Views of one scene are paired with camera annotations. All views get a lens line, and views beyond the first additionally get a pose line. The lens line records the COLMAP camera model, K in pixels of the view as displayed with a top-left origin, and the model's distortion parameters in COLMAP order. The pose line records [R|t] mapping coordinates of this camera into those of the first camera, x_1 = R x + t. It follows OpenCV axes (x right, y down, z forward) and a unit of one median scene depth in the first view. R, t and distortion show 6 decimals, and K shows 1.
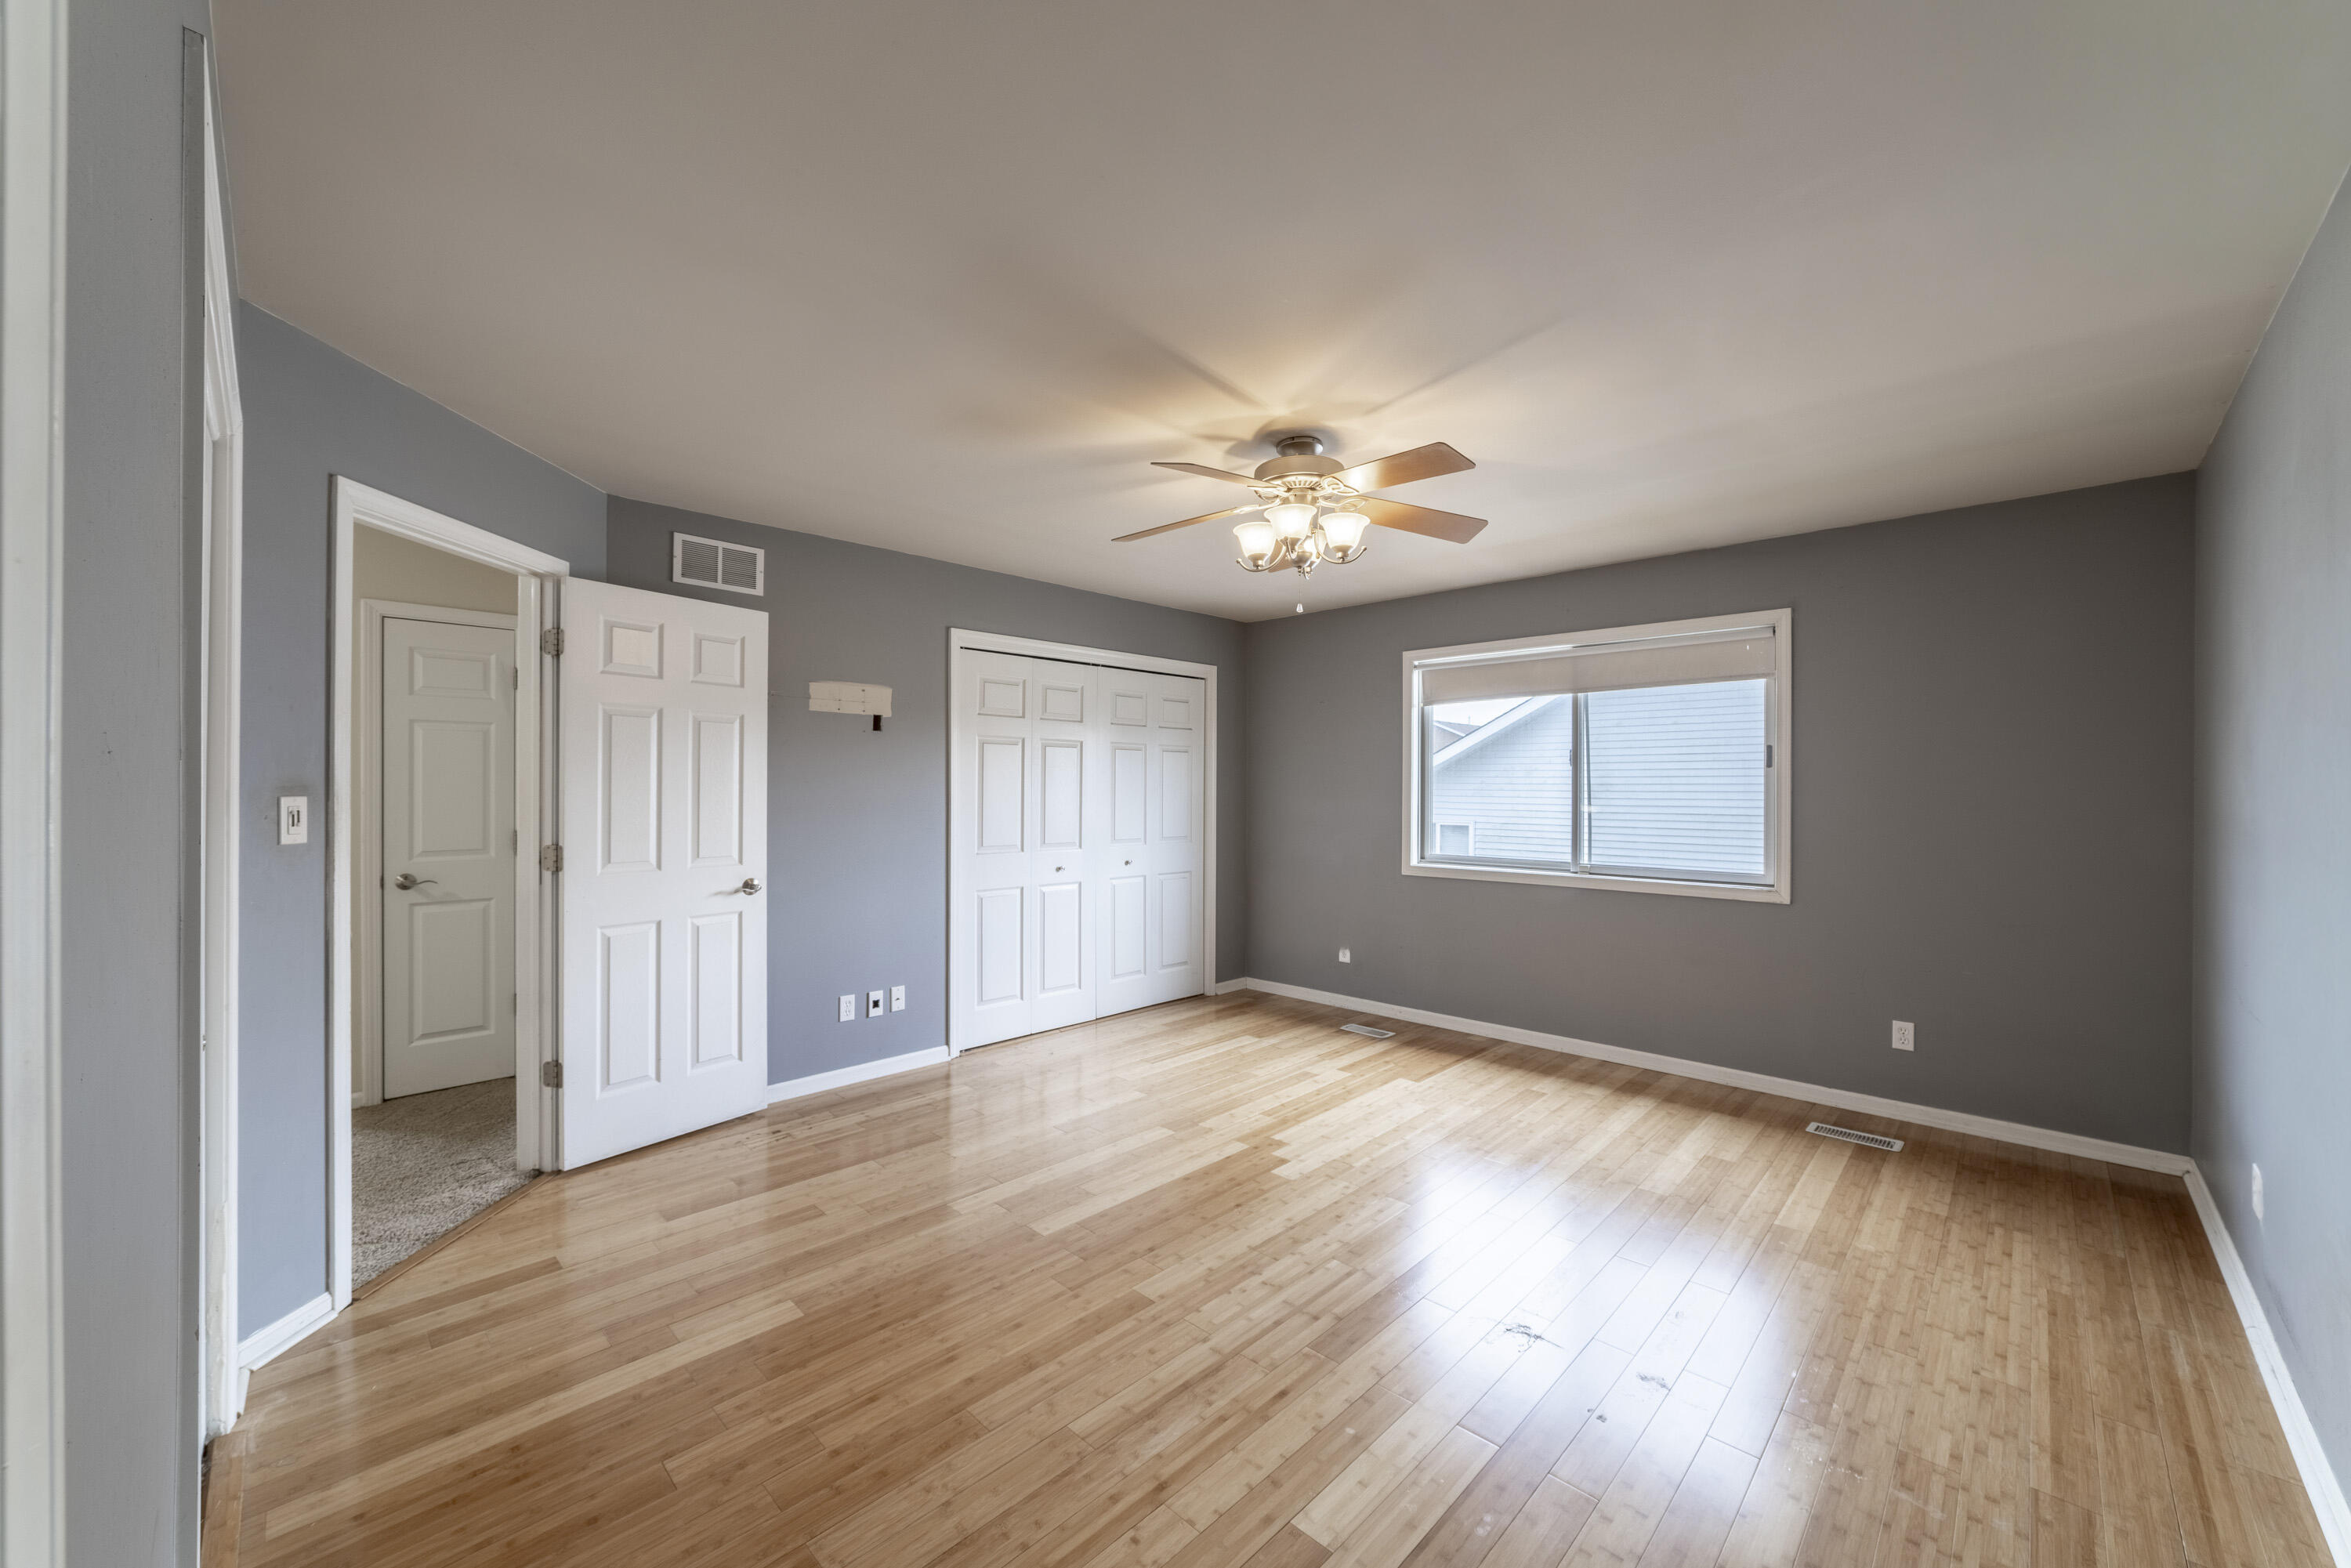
lens RADIAL K [[896.9, 0, 1156.9], [0, 896.9, 782.3], [0, 0, 1]] dist [-0.019779, 0.005906]
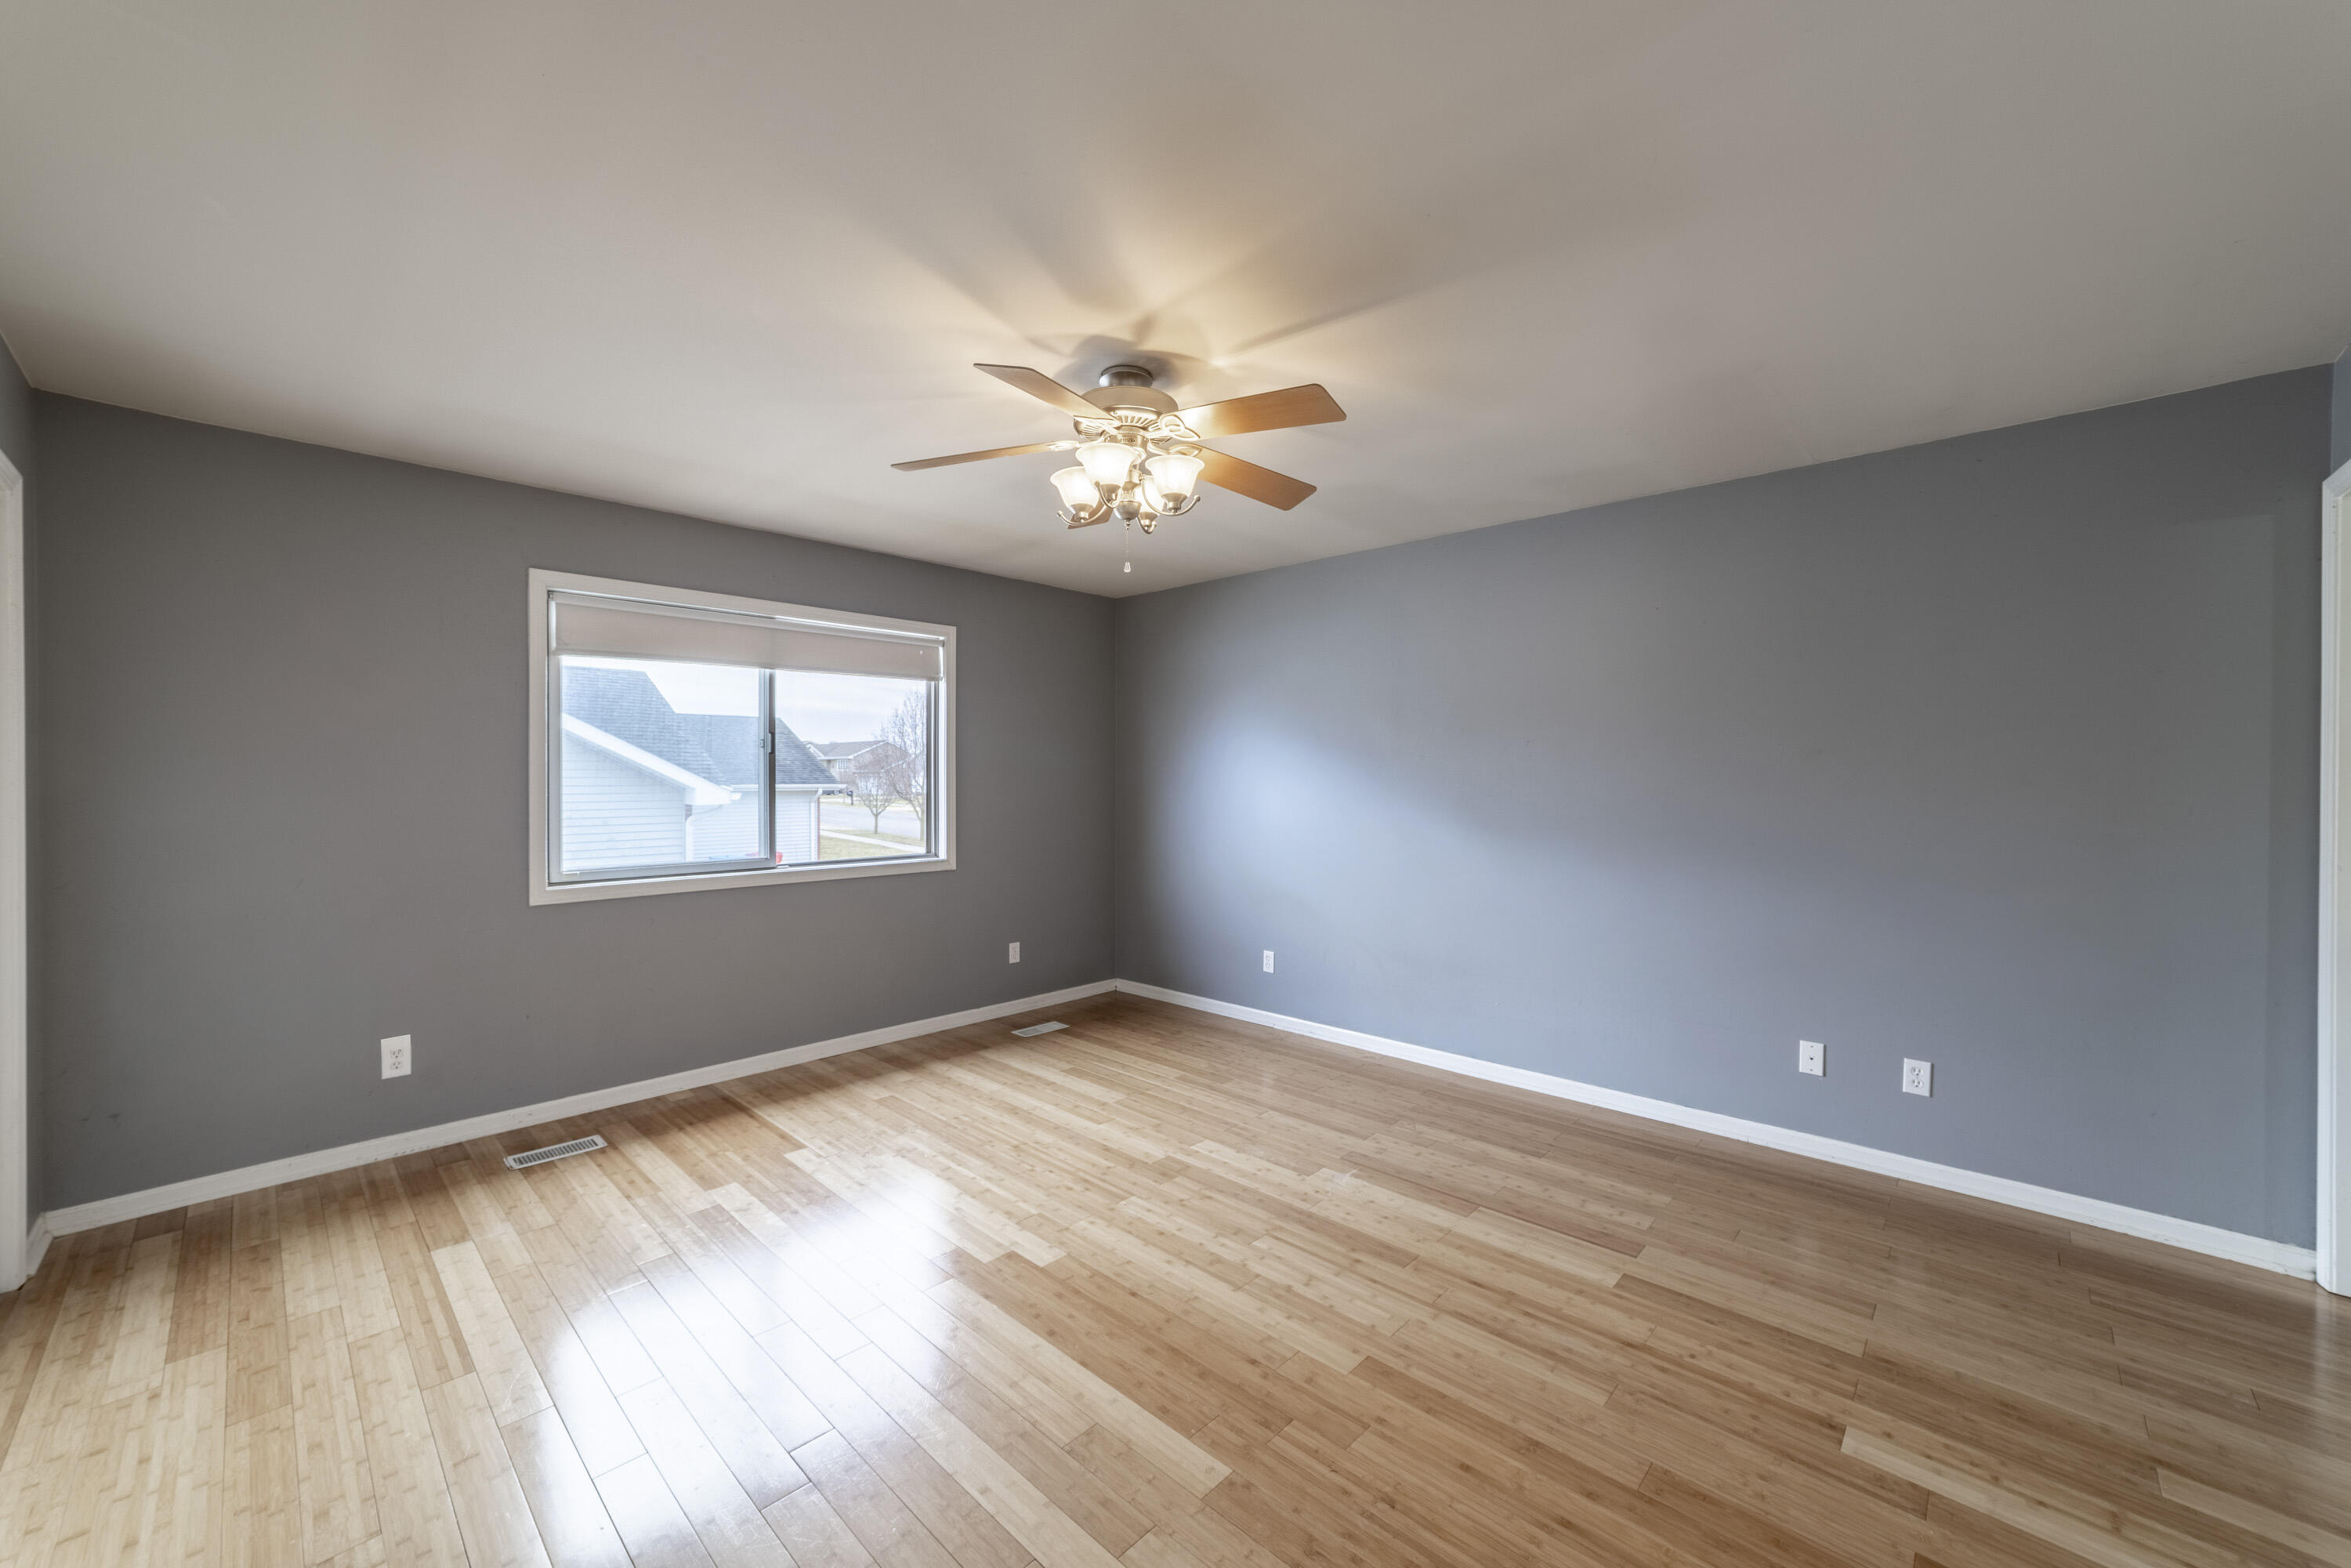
lens RADIAL K [[896.9, 0, 1181.9], [0, 896.9, 767.9], [0, 0, 1]] dist [-0.019779, 0.005906]
pose [[-0.034831, 0.008178, 0.999360, -0.643350], [-0.008880, 0.999925, -0.008492, 0.007174], [-0.999354, -0.009170, -0.034756, 0.891019]]
